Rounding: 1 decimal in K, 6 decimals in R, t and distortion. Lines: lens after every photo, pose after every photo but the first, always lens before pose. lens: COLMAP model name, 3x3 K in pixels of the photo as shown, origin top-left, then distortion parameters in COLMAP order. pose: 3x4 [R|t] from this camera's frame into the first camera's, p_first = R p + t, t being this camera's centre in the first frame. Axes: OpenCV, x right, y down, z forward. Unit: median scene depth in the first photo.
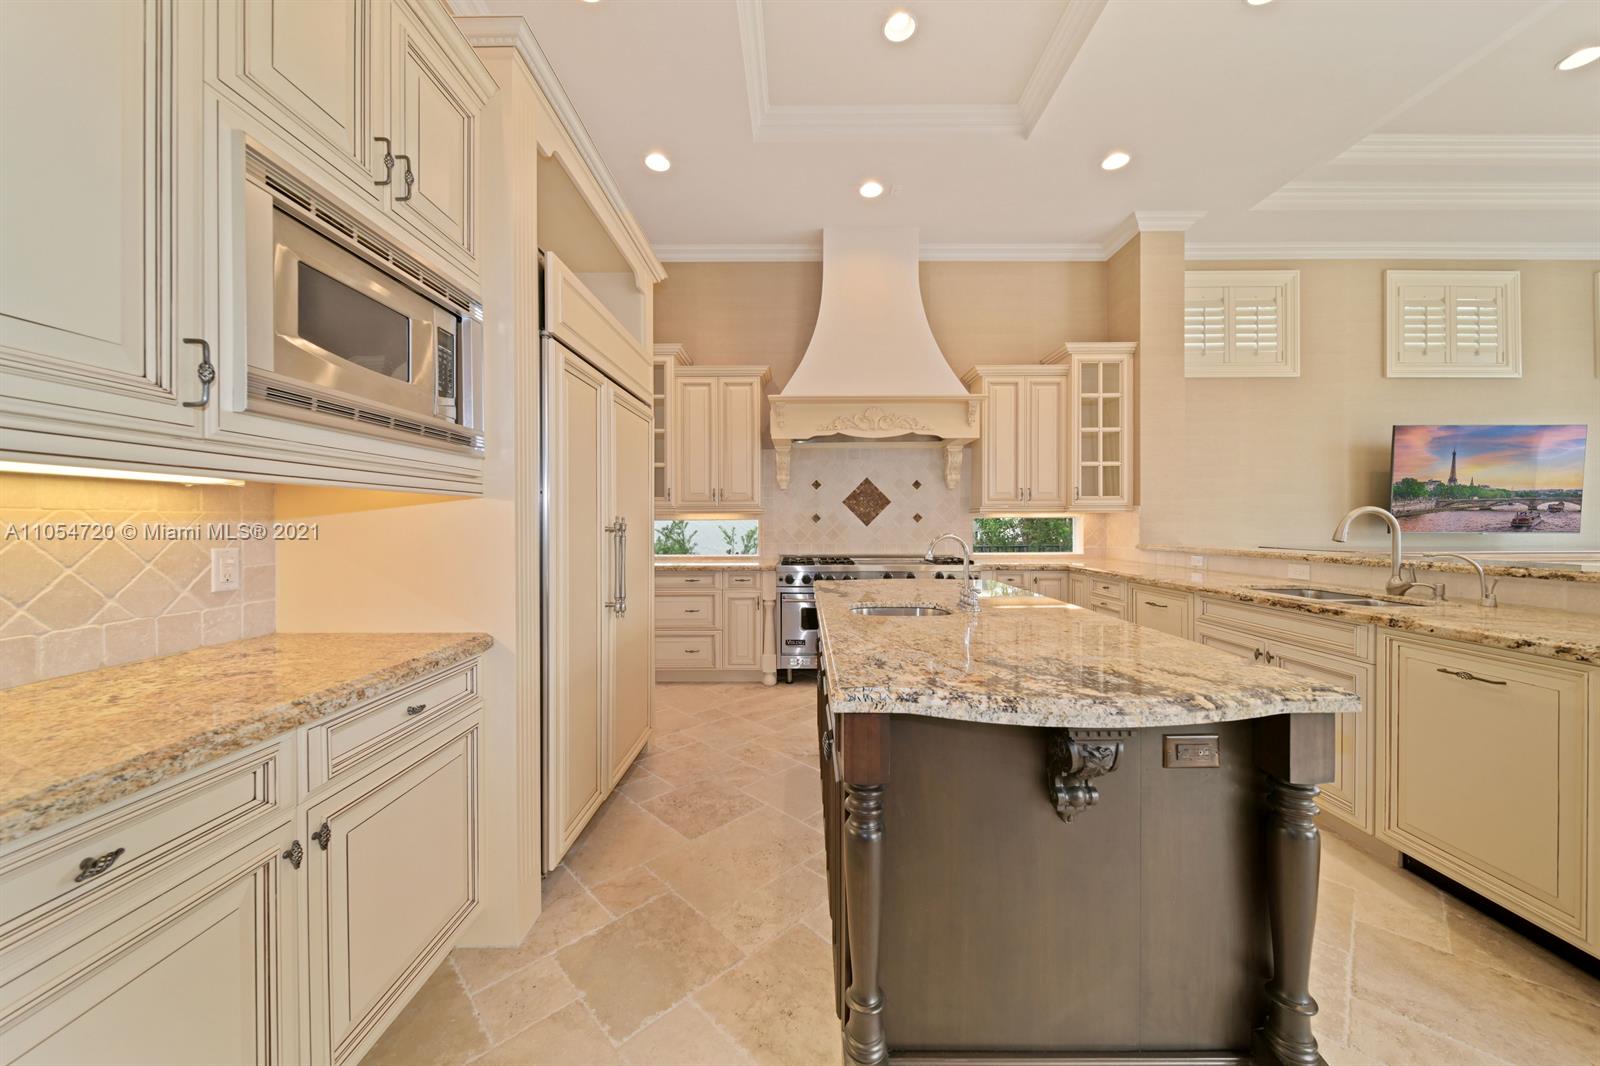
lens RADIAL K [[564.2, 0, 798.1], [0, 564.2, 523.2], [0, 0, 1]] dist [0.000077, 0.000047]
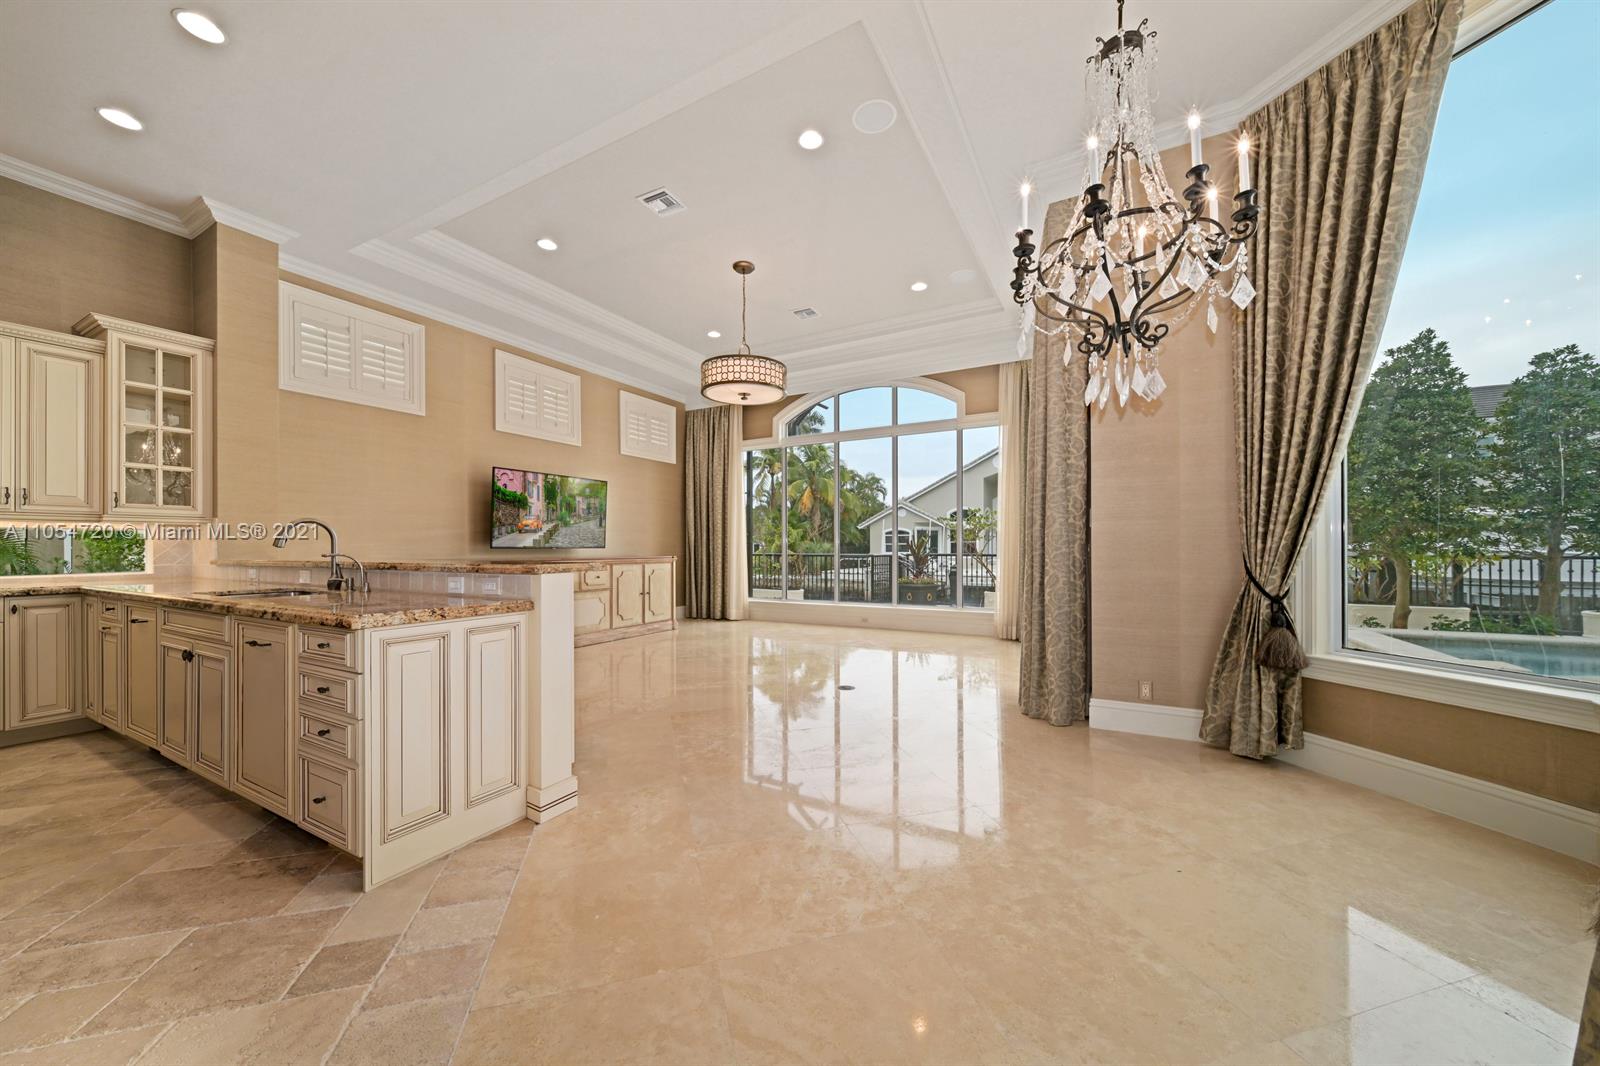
lens RADIAL K [[563.2, 0, 799.4], [0, 563.2, 544.3], [0, 0, 1]] dist [0.000286, -0.000008]
pose [[0.469439, 0.002009, 0.882963, 0.221812], [0.001528, 0.999994, -0.003088, 0.015824], [-0.882964, 0.002799, 0.469433, -0.257693]]
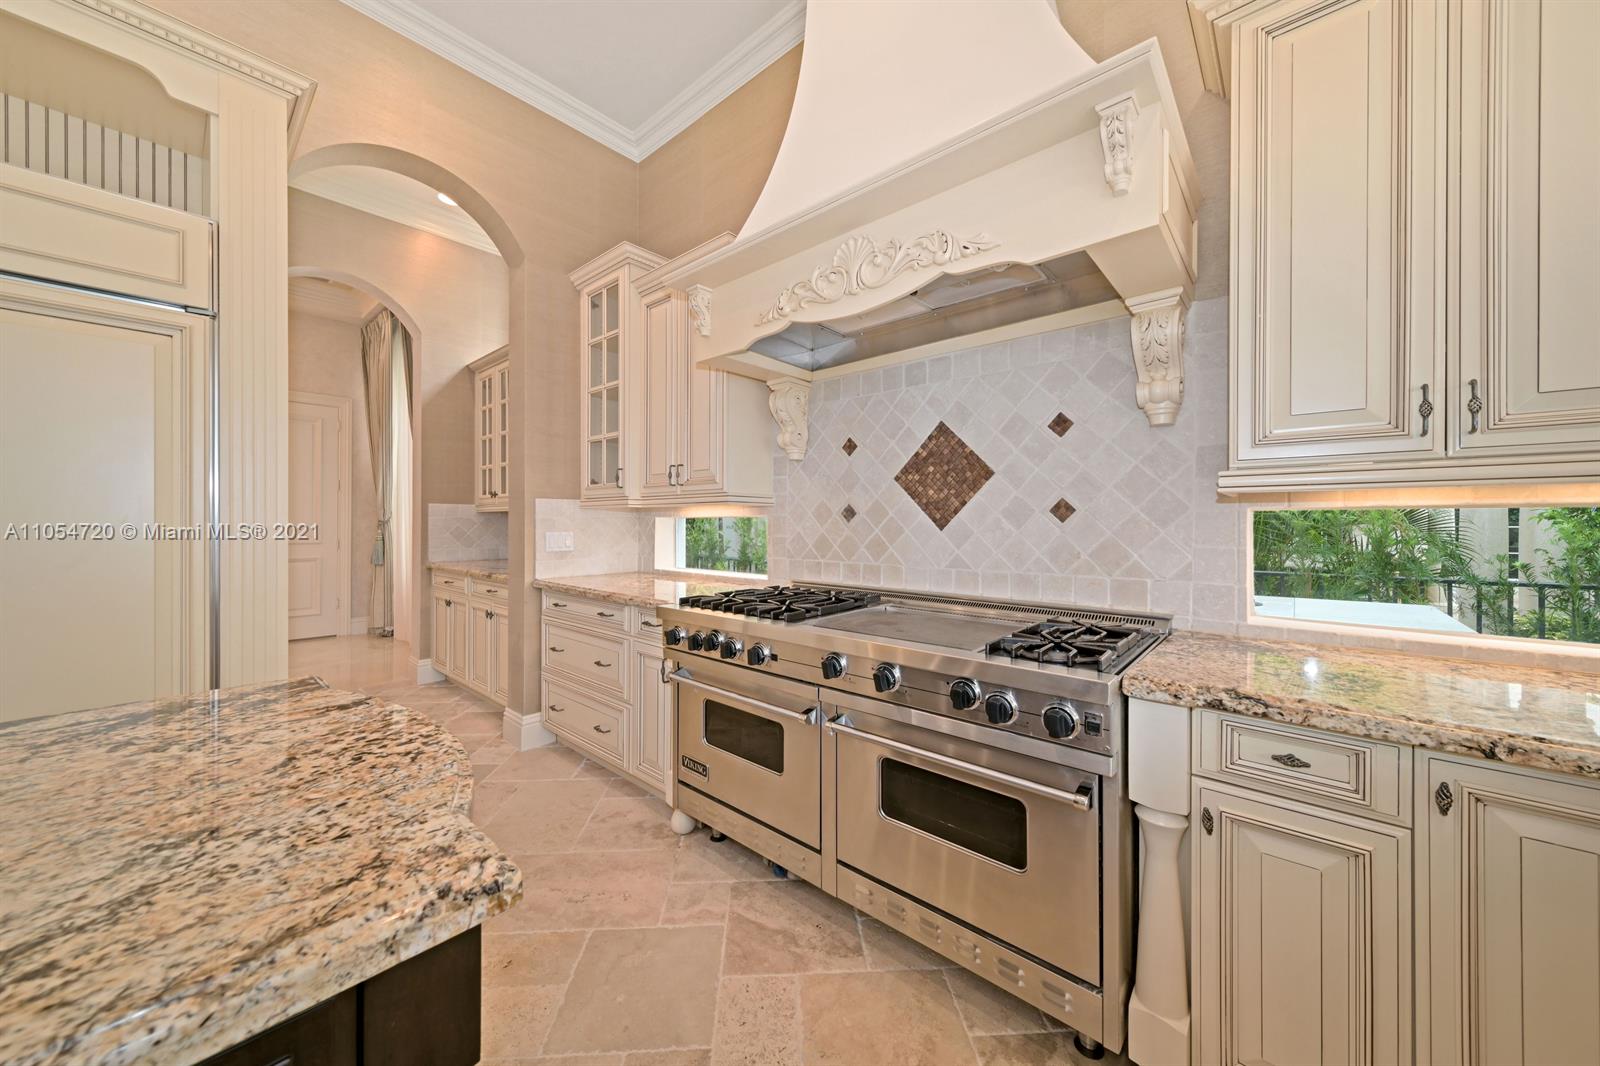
lens RADIAL K [[564.2, 0, 798.1], [0, 564.2, 523.2], [0, 0, 1]] dist [0.000077, 0.000047]
pose [[0.753533, 0.002861, -0.657403, 0.338024], [0.000266, 0.999989, 0.004656, -0.002800], [0.657410, -0.003684, 0.753524, 0.609284]]
